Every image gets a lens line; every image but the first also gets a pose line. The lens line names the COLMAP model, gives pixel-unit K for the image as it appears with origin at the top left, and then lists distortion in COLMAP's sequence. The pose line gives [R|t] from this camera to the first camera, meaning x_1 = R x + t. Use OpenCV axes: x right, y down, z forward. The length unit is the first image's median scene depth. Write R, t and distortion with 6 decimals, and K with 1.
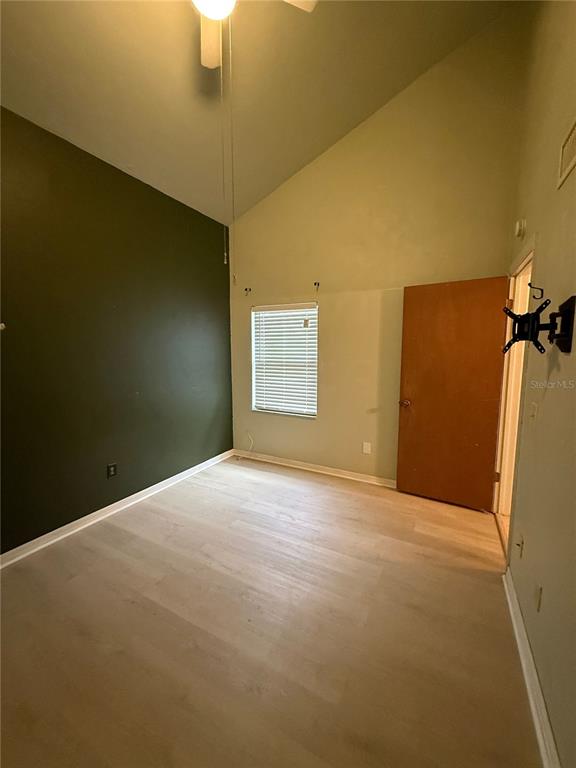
lens RADIAL K [[309.4, 0, 285.3], [0, 309.4, 382.3], [0, 0, 1]] dist [0.003639, 0.000480]
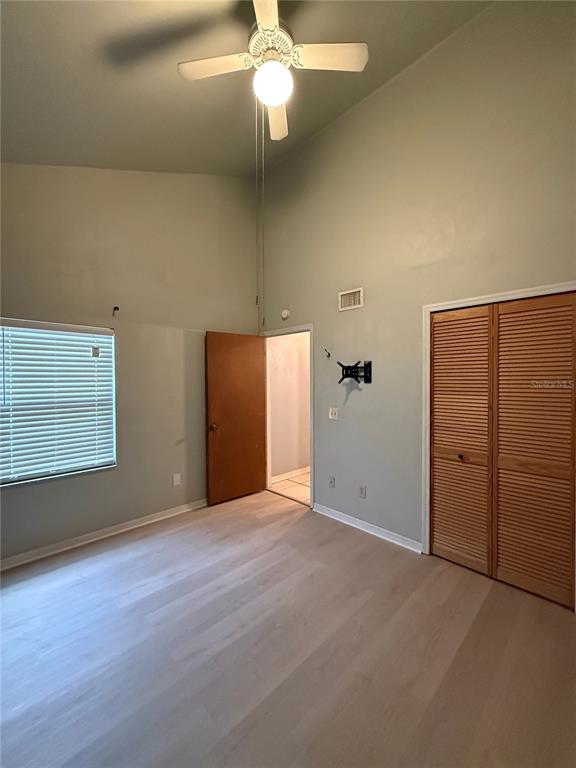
lens RADIAL K [[309.4, 0, 293.2], [0, 309.4, 381.3], [0, 0, 1]] dist [0.003639, 0.000480]
pose [[0.290382, -0.012690, 0.956827, -0.612857], [0.110573, 0.993659, -0.020379, -0.046622], [-0.950501, 0.111717, 0.289944, 0.317374]]
